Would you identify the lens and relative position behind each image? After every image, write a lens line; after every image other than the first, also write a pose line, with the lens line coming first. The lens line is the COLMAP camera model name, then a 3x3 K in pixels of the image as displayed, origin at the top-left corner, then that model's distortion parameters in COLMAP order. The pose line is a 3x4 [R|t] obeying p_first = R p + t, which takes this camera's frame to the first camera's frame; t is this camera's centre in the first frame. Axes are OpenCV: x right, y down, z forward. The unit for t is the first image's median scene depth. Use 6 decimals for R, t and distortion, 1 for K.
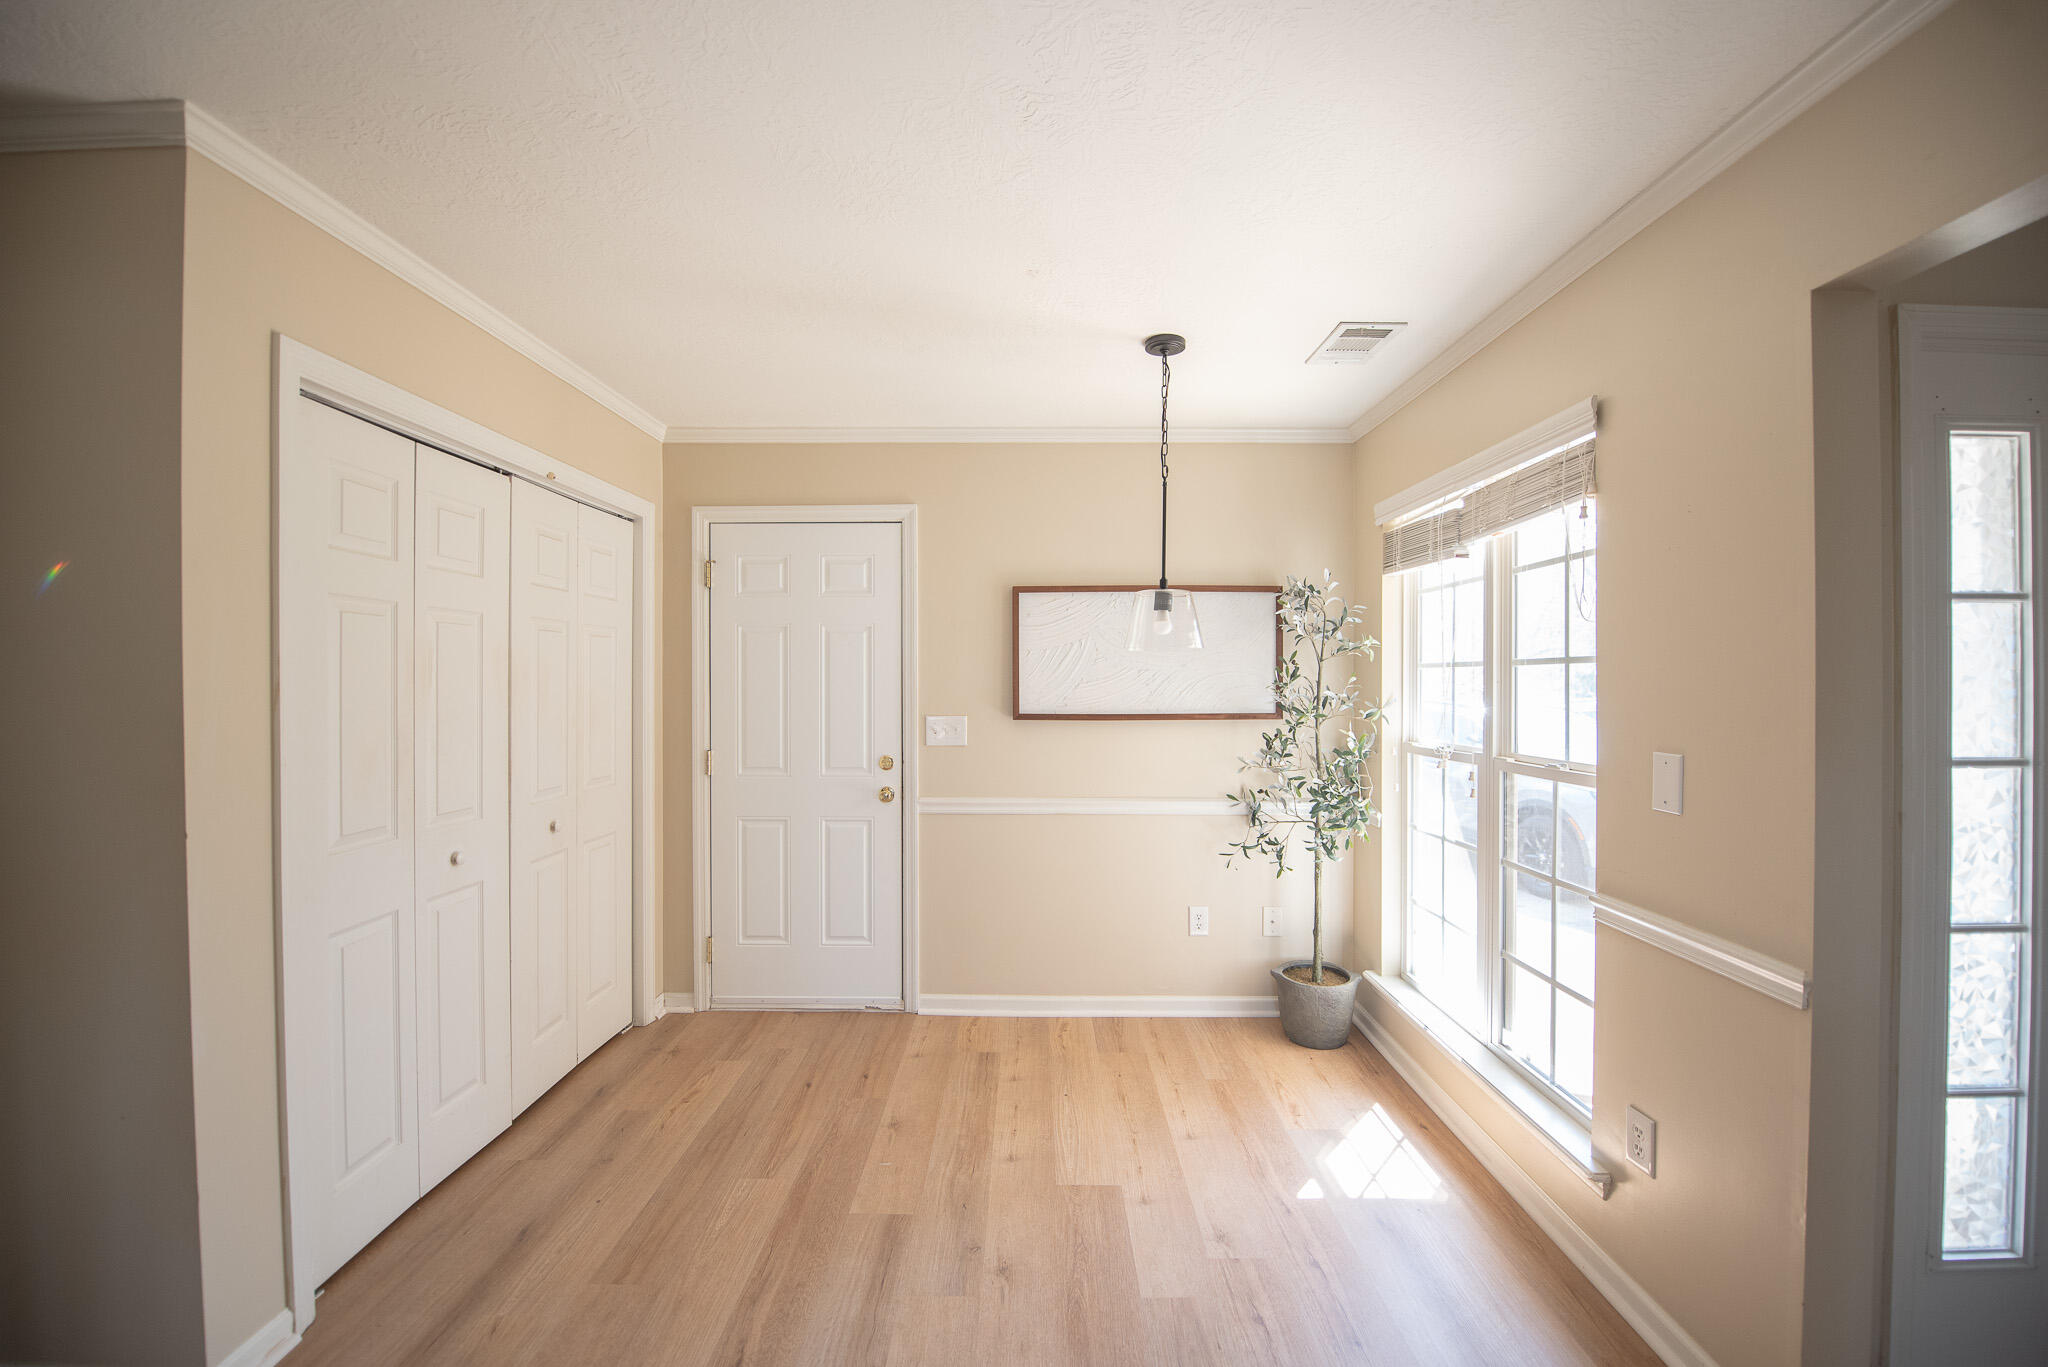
lens RADIAL K [[812.5, 0, 1025.7], [0, 812.5, 684.3], [0, 0, 1]] dist [-0.019466, -0.000619]
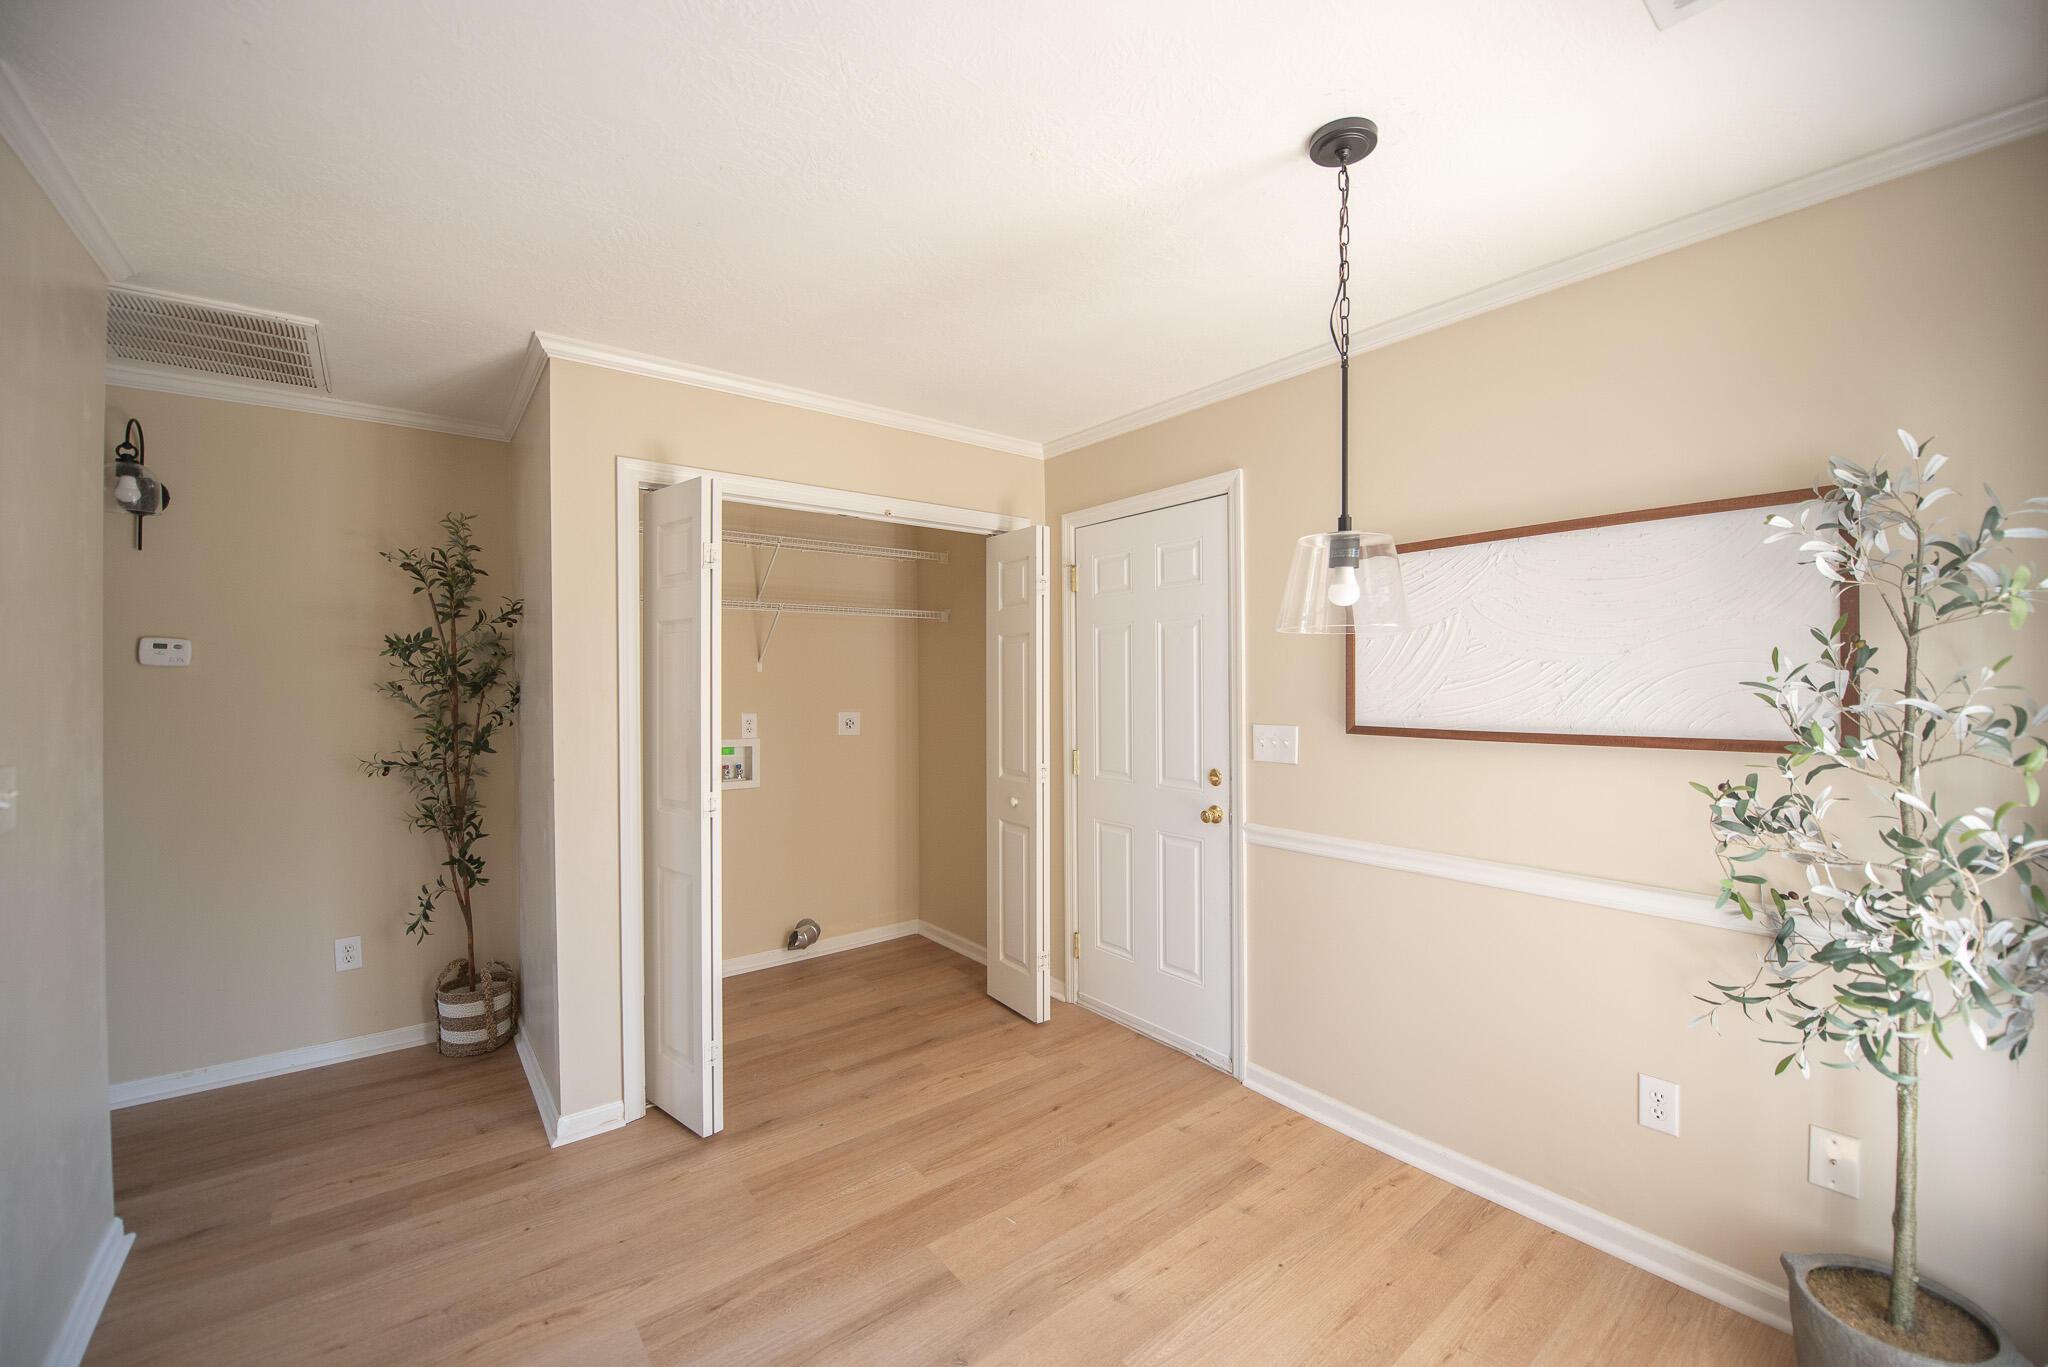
lens RADIAL K [[808.6, 0, 1023.6], [0, 808.6, 686.5], [0, 0, 1]] dist [-0.013583, -0.002706]
pose [[0.631023, -0.000952, -0.775764, 0.387193], [0.002293, 0.999997, 0.000637, -0.000046], [0.775761, -0.002181, 0.631023, 0.327831]]
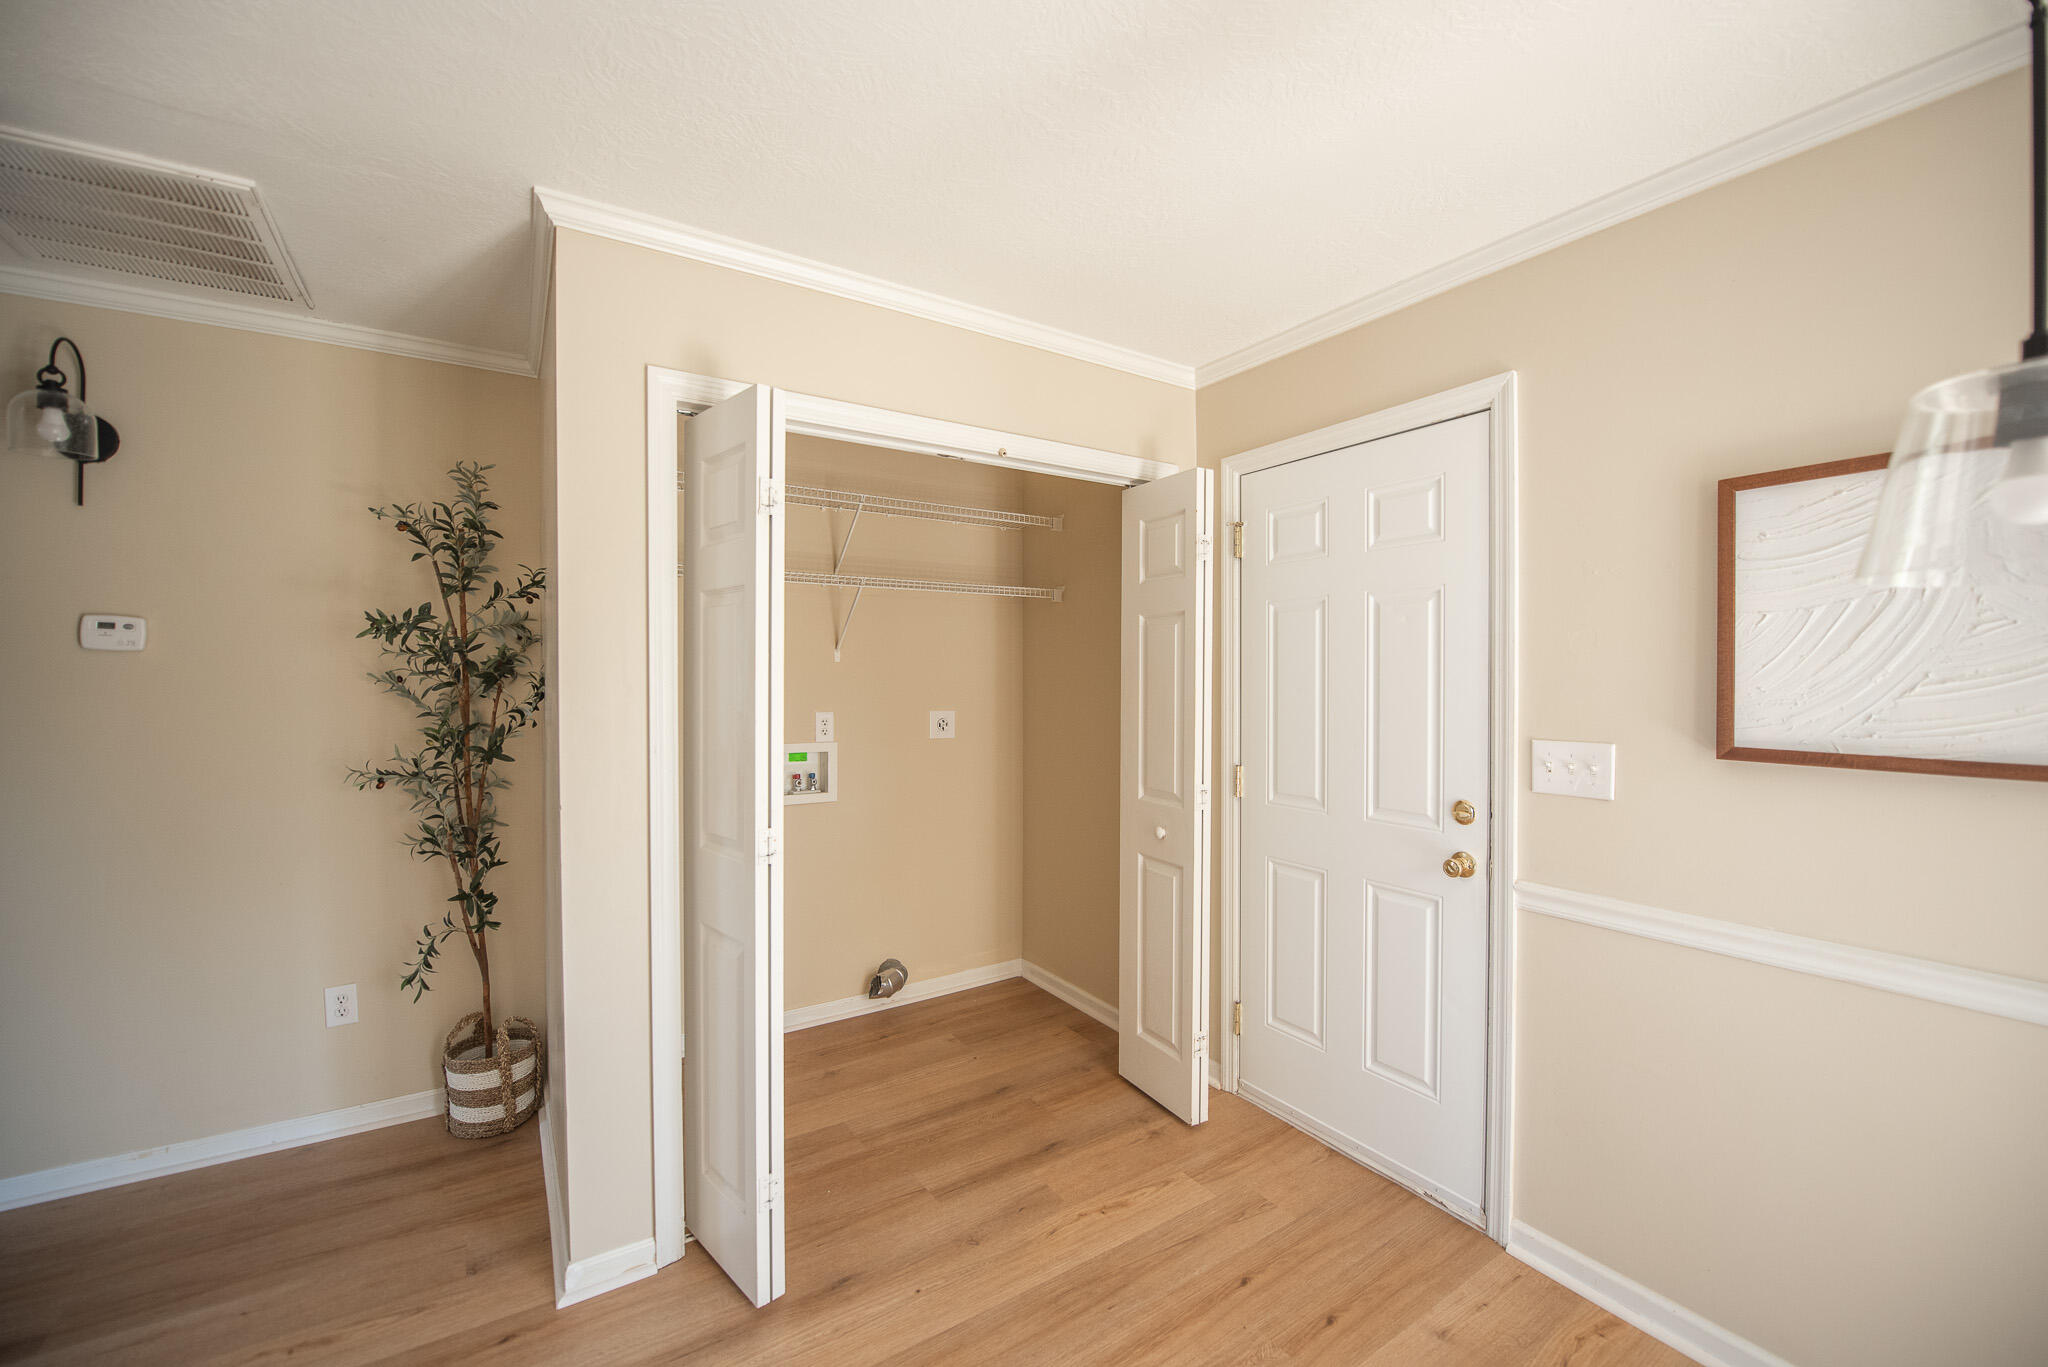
lens RADIAL K [[812.5, 0, 1025.7], [0, 812.5, 684.3], [0, 0, 1]] dist [-0.019466, -0.000619]
pose [[0.559238, 0.008083, -0.828968, 0.155031], [-0.003666, 0.999967, 0.007277, -0.002319], [0.828999, -0.001031, 0.559249, 0.418905]]
